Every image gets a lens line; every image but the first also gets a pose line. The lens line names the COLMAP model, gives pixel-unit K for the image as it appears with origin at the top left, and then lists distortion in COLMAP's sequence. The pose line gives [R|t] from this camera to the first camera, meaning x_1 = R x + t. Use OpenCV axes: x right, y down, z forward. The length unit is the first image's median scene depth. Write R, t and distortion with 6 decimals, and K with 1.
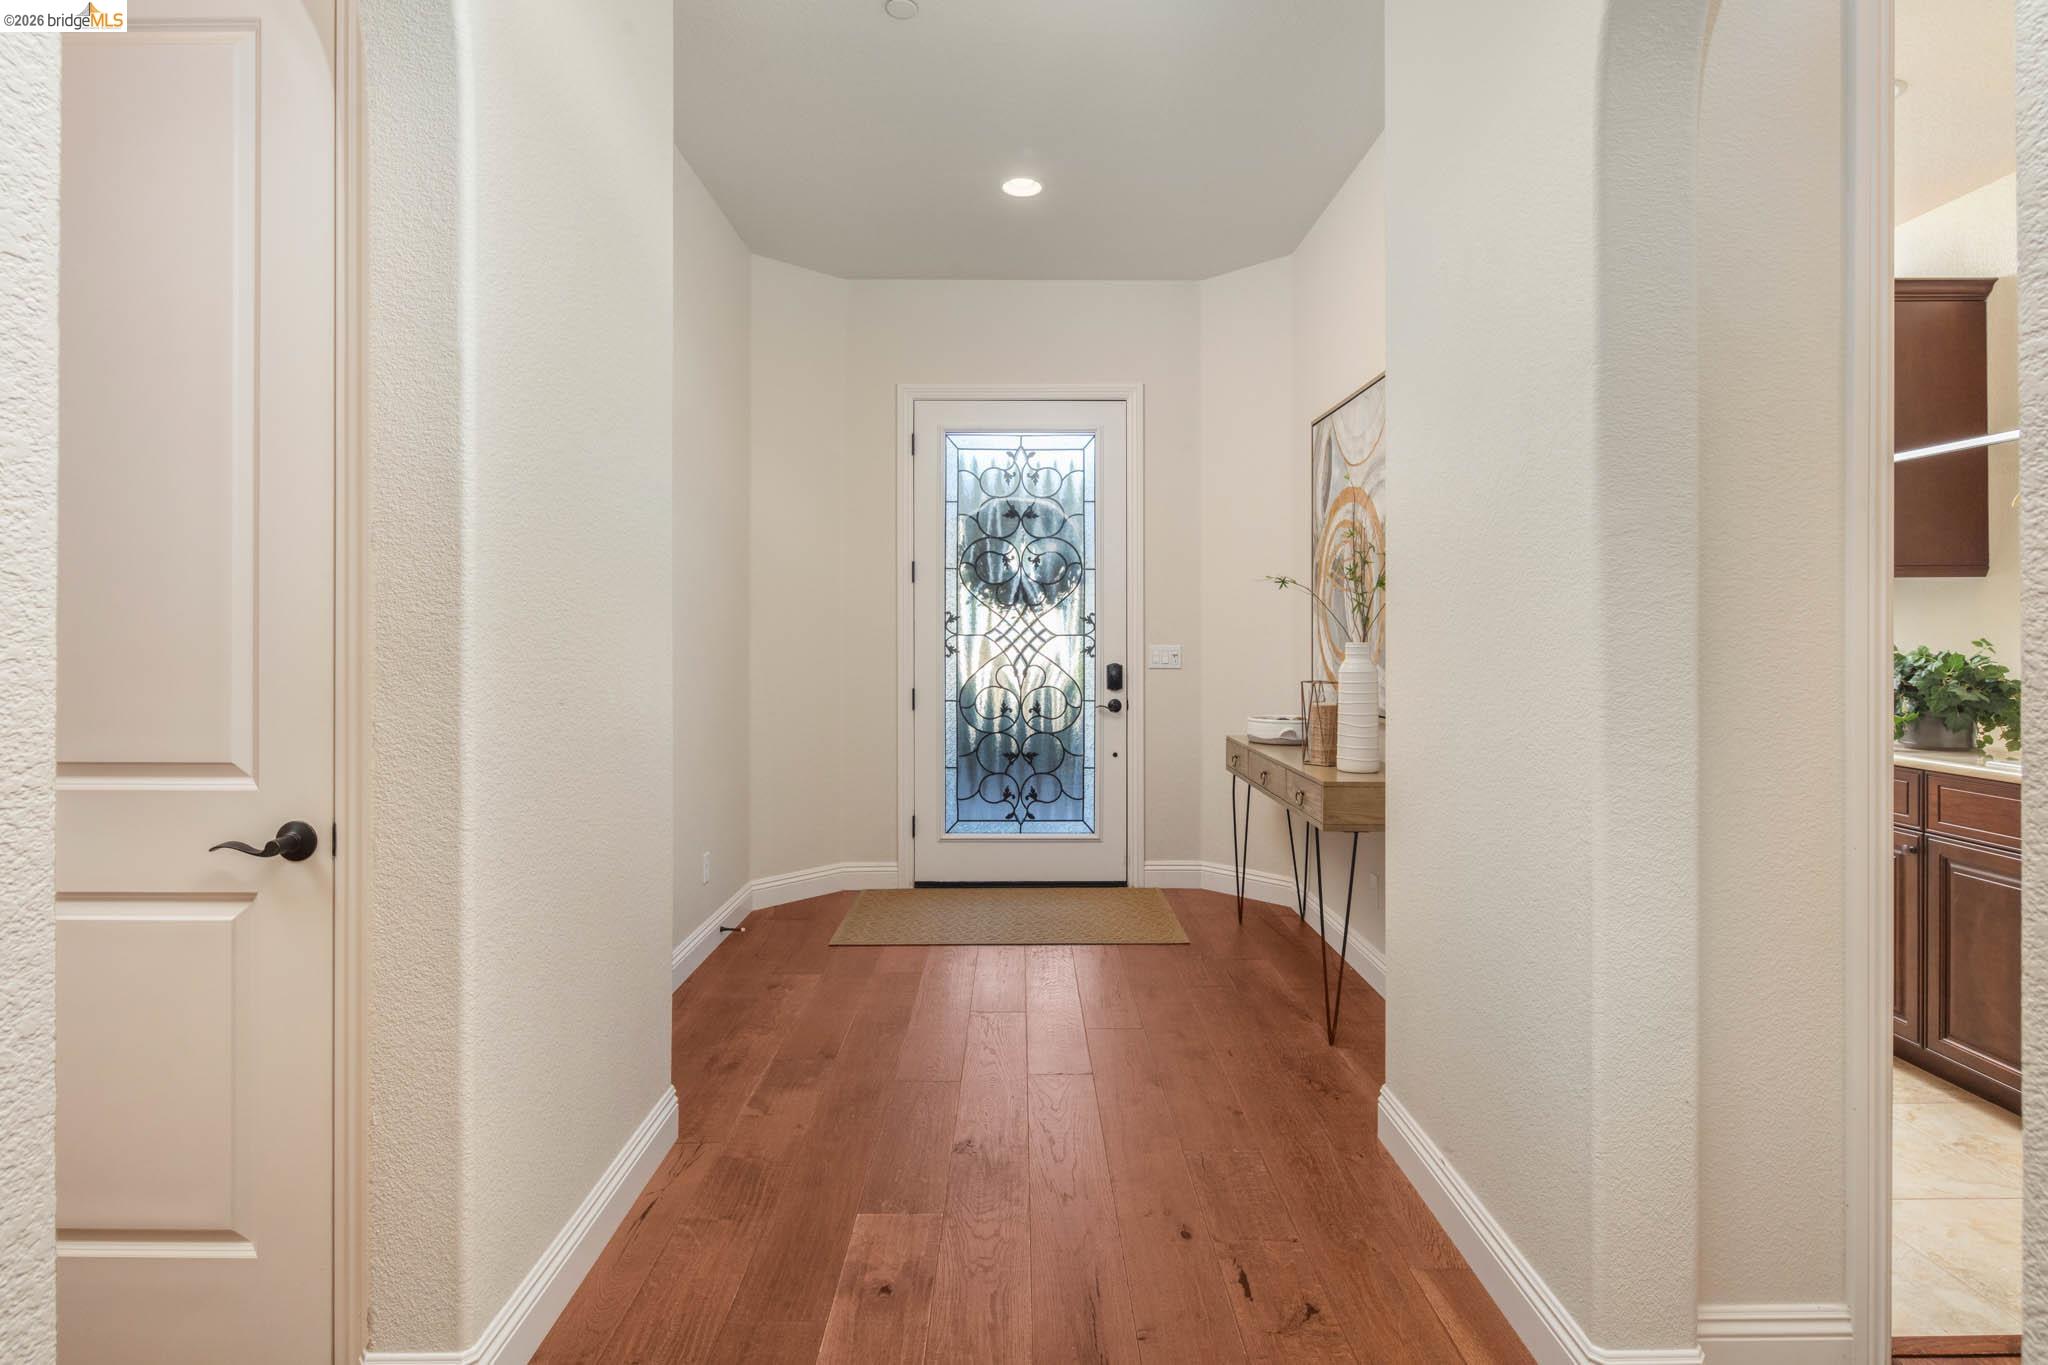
lens RADIAL K [[1003.3, 0, 1026.0], [0, 1003.3, 625.5], [0, 0, 1]] dist [0.001446, 0.000253]
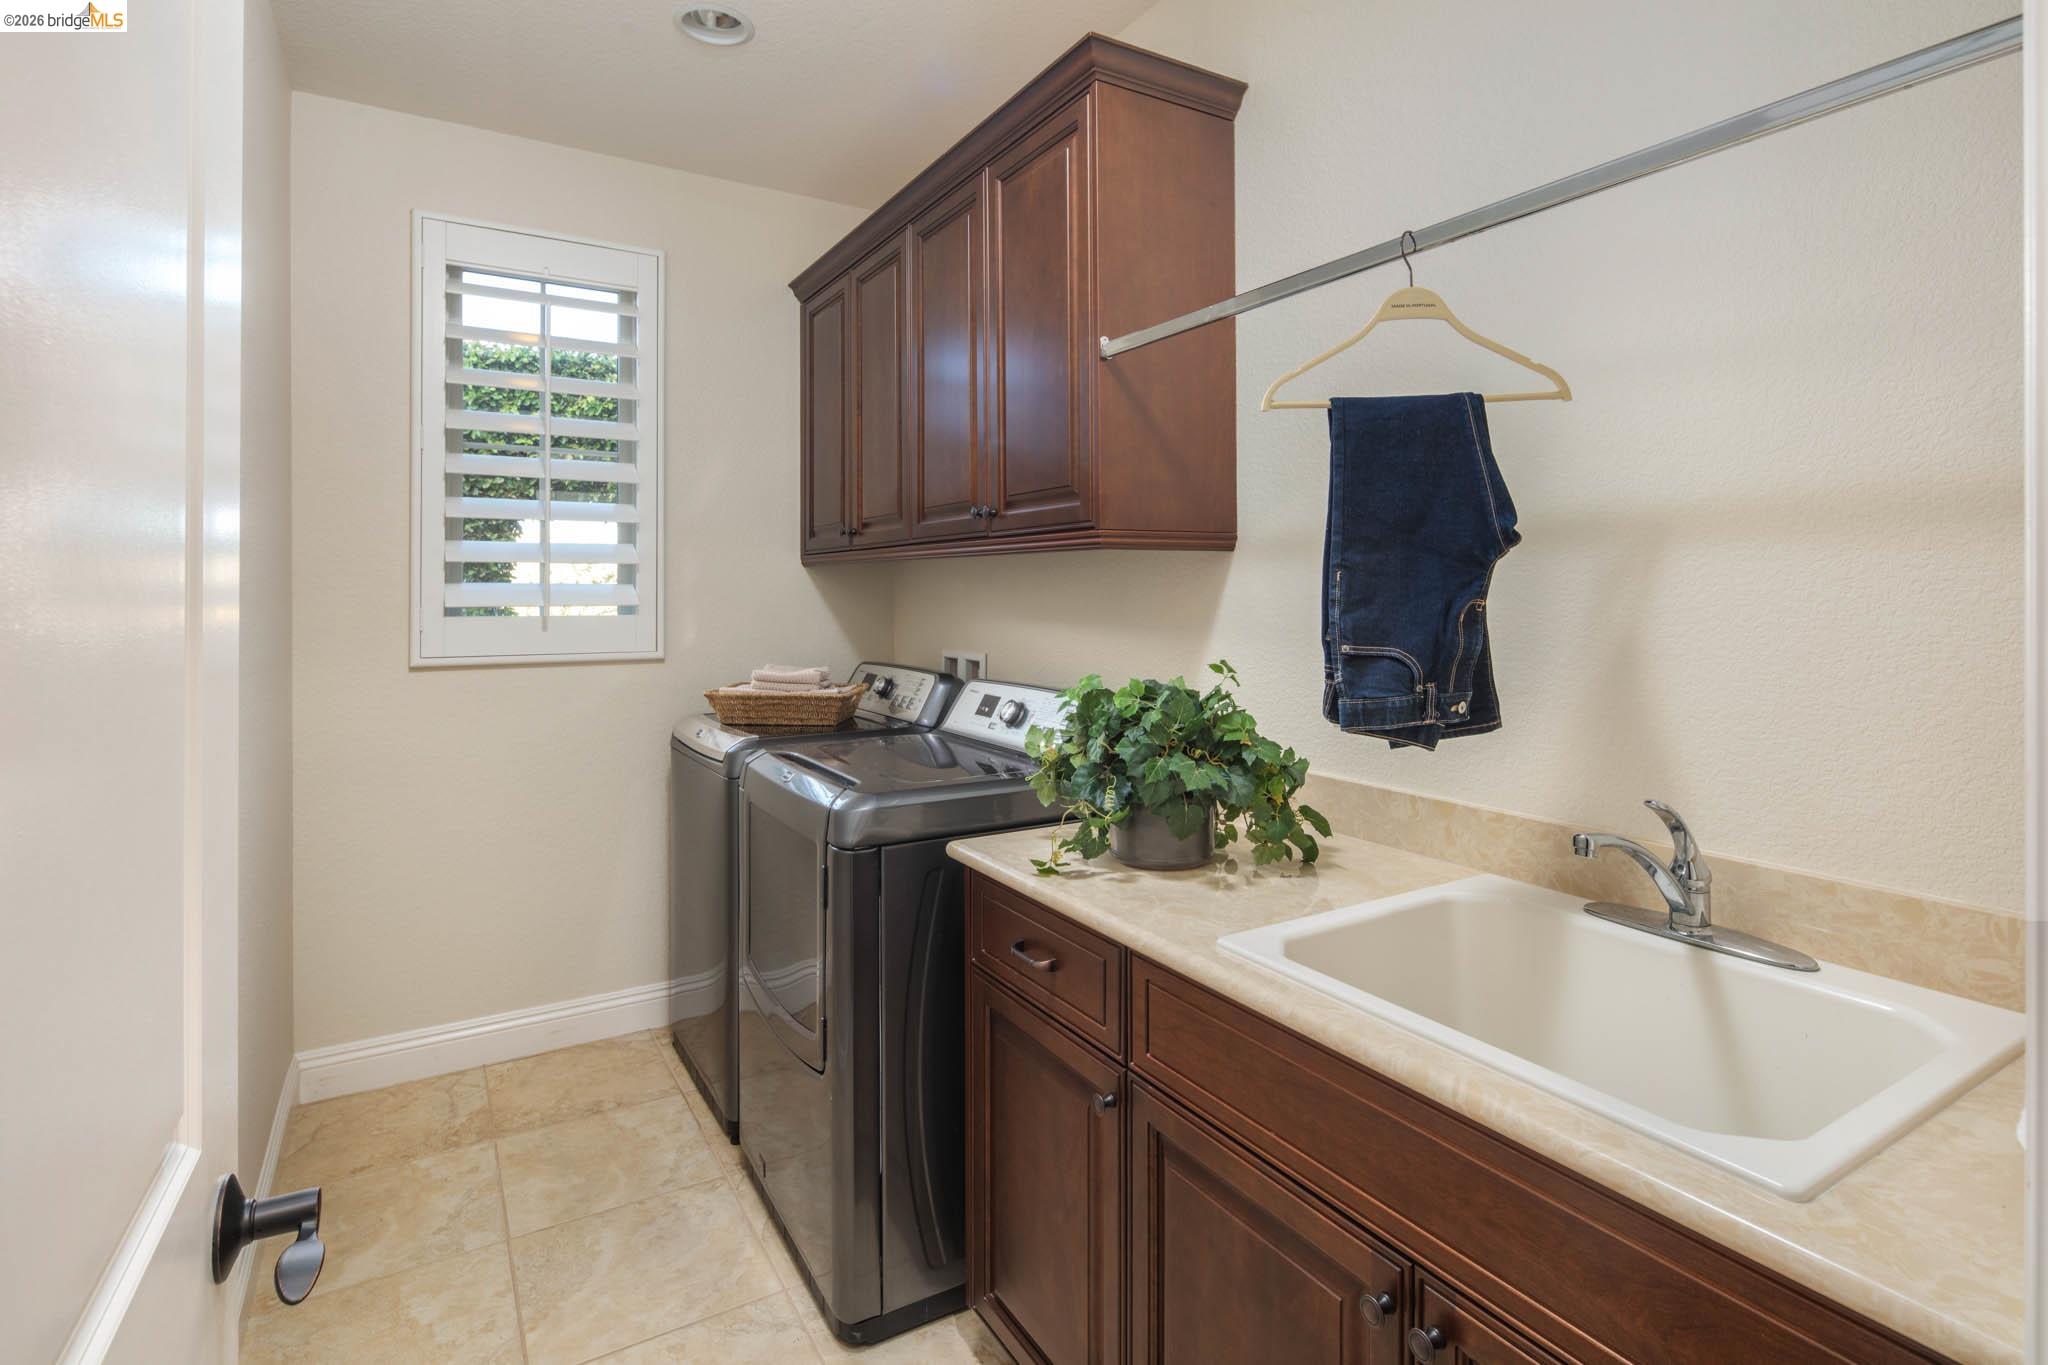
lens RADIAL K [[1002.7, 0, 1022.3], [0, 1002.7, 614.9], [0, 0, 1]] dist [0.001056, -0.000306]
pose [[0.860430, -0.010357, 0.509464, 0.570095], [0.001721, 0.999847, 0.017419, -0.022051], [-0.509566, -0.014111, 0.860316, 0.575259]]
